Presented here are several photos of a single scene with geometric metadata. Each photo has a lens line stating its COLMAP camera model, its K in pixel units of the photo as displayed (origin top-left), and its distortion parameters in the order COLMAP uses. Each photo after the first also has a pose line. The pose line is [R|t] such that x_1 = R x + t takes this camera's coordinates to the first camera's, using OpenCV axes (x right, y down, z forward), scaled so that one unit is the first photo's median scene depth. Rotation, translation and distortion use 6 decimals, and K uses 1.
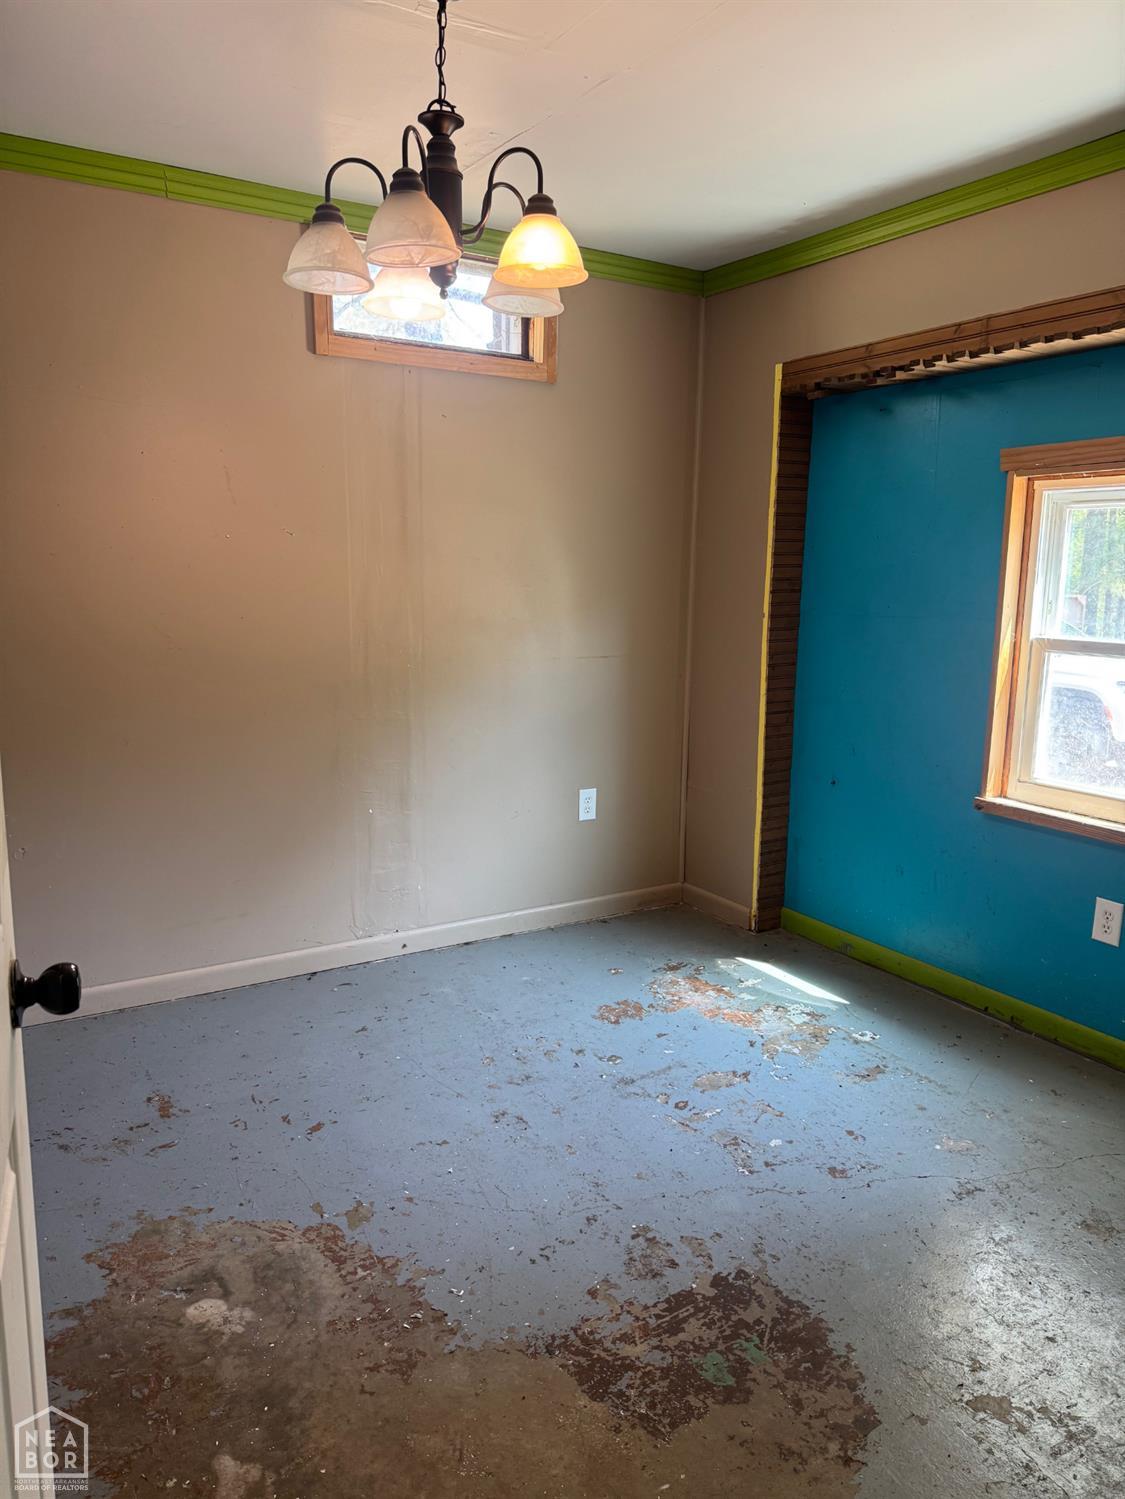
lens RADIAL K [[1059.8, 0, 562.4], [0, 1059.8, 746.1], [0, 0, 1]] dist [0.004422, 0.000357]
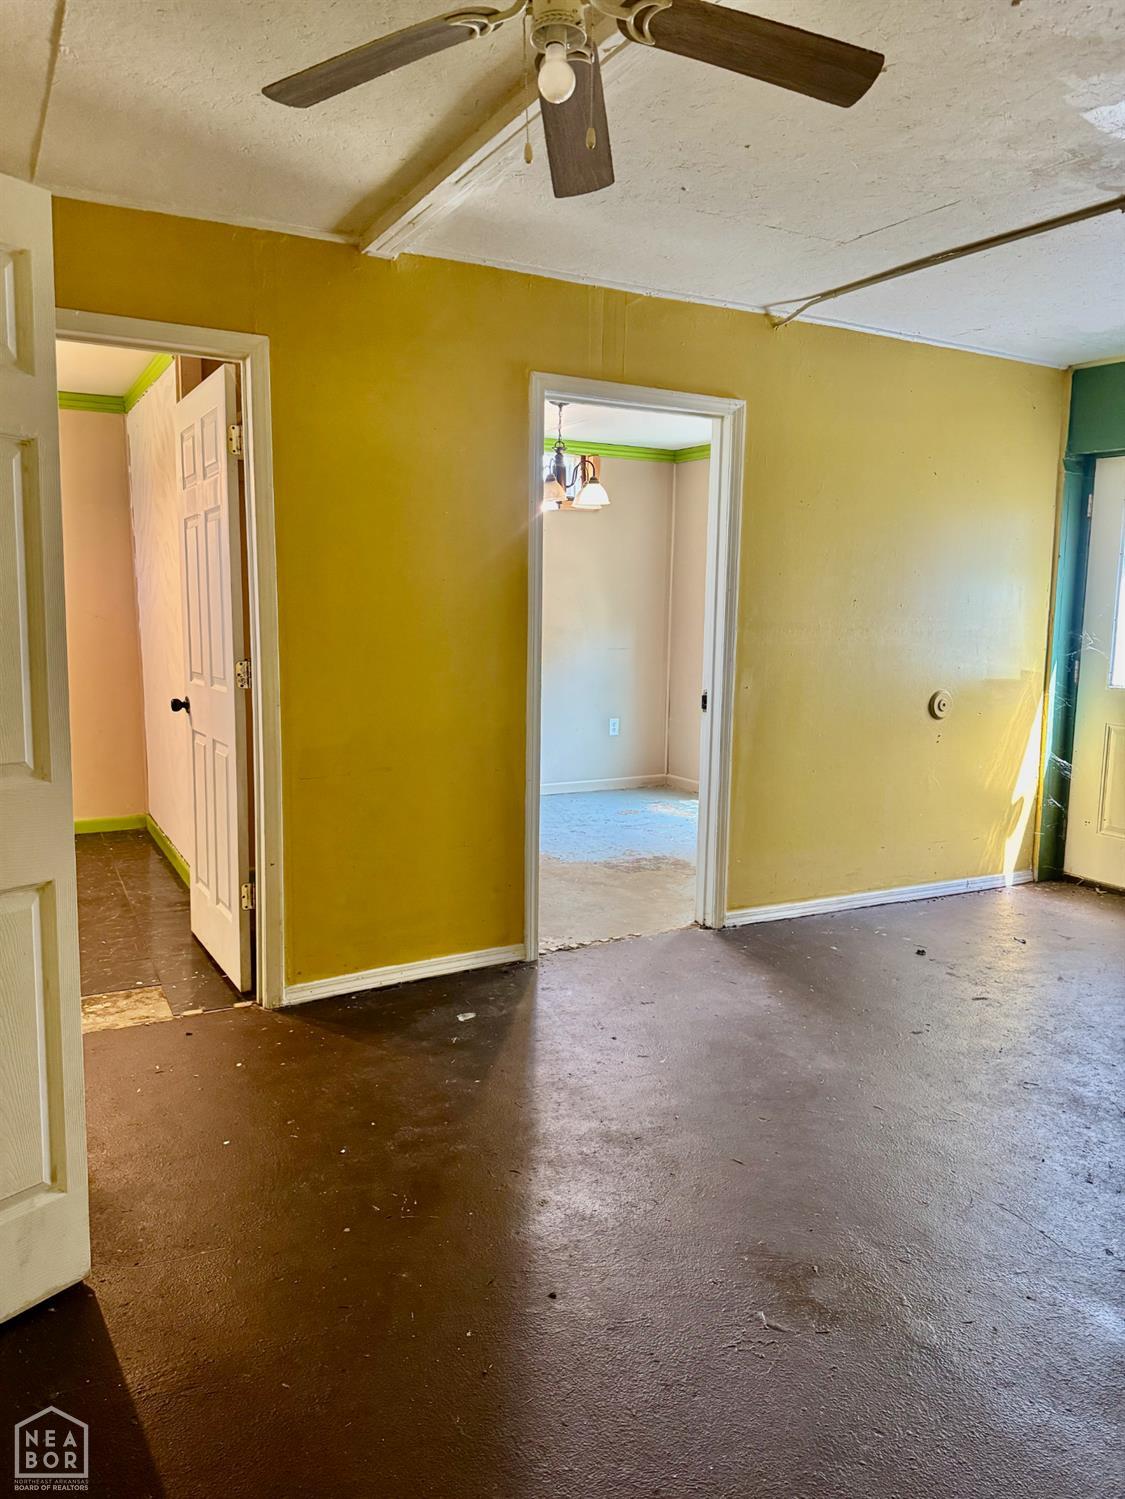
lens RADIAL K [[1059.8, 0, 562.2], [0, 1059.8, 750.3], [0, 0, 1]] dist [0.004422, 0.000357]
pose [[0.999273, 0.004763, -0.037815, 0.006374], [-0.005845, 0.999575, -0.028550, 0.302108], [0.037663, 0.028750, 0.998877, -1.782641]]
